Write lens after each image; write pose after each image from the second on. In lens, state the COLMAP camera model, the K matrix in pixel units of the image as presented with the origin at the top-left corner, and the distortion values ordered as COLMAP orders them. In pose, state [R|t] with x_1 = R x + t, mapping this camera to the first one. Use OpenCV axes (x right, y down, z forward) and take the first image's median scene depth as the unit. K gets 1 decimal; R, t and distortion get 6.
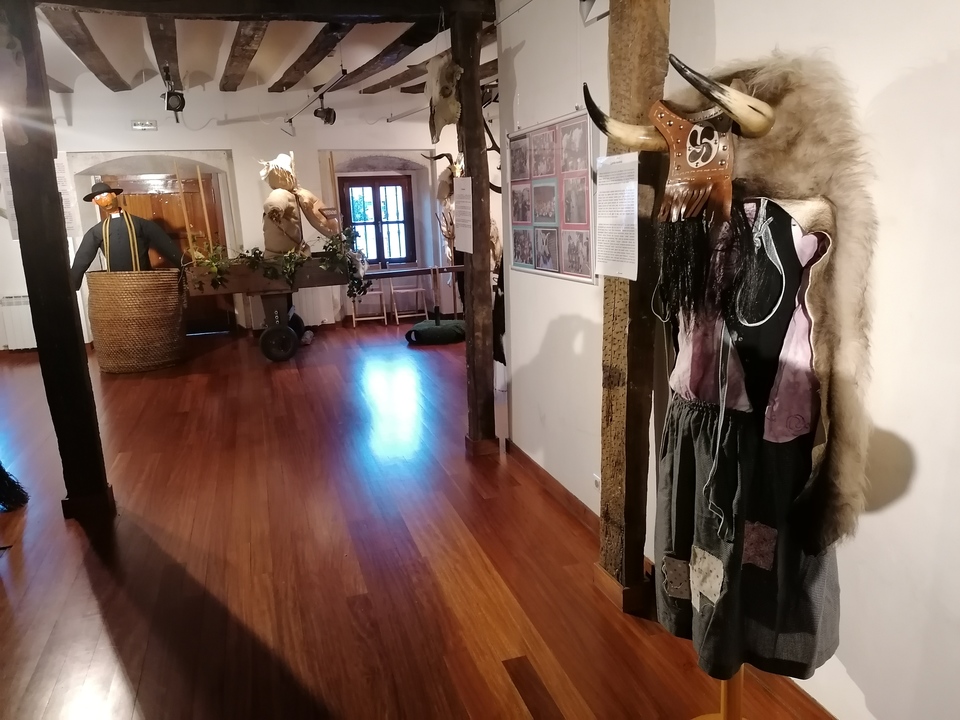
lens RADIAL K [[728.9, 0, 493.5], [0, 728.9, 357.4], [0, 0, 1]] dist [0.081296, -0.090558]
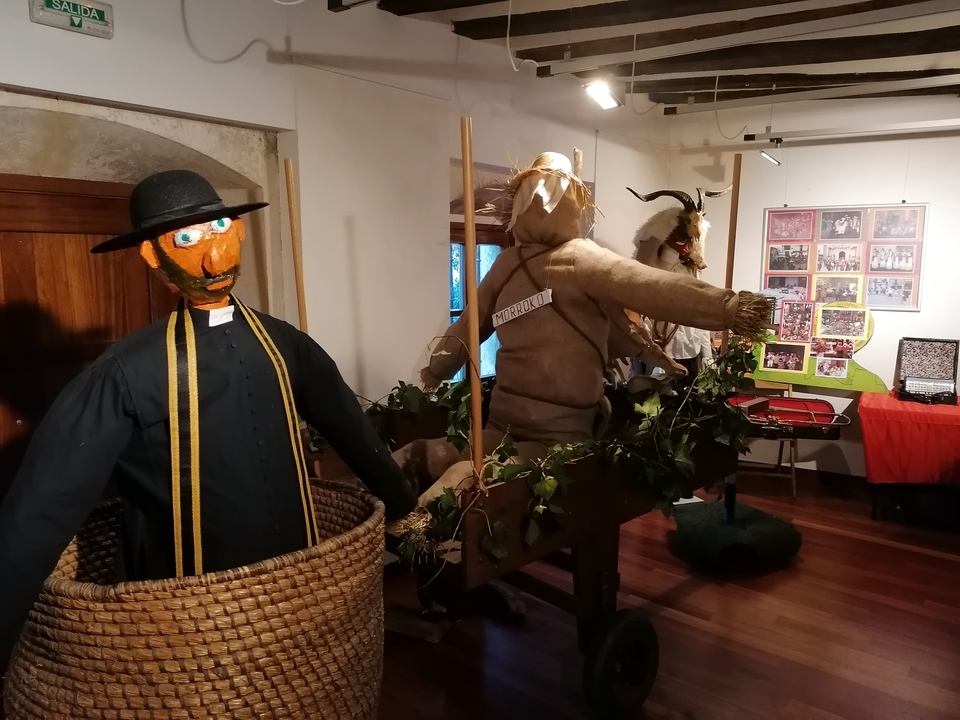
lens RADIAL K [[728.9, 0, 475.6], [0, 728.9, 354.8], [0, 0, 1]] dist [0.081296, -0.090558]
pose [[0.847994, -0.025538, 0.529390, -0.480191], [0.077374, 0.994102, -0.075984, -0.129870], [-0.524328, 0.105395, 0.844969, 0.640918]]
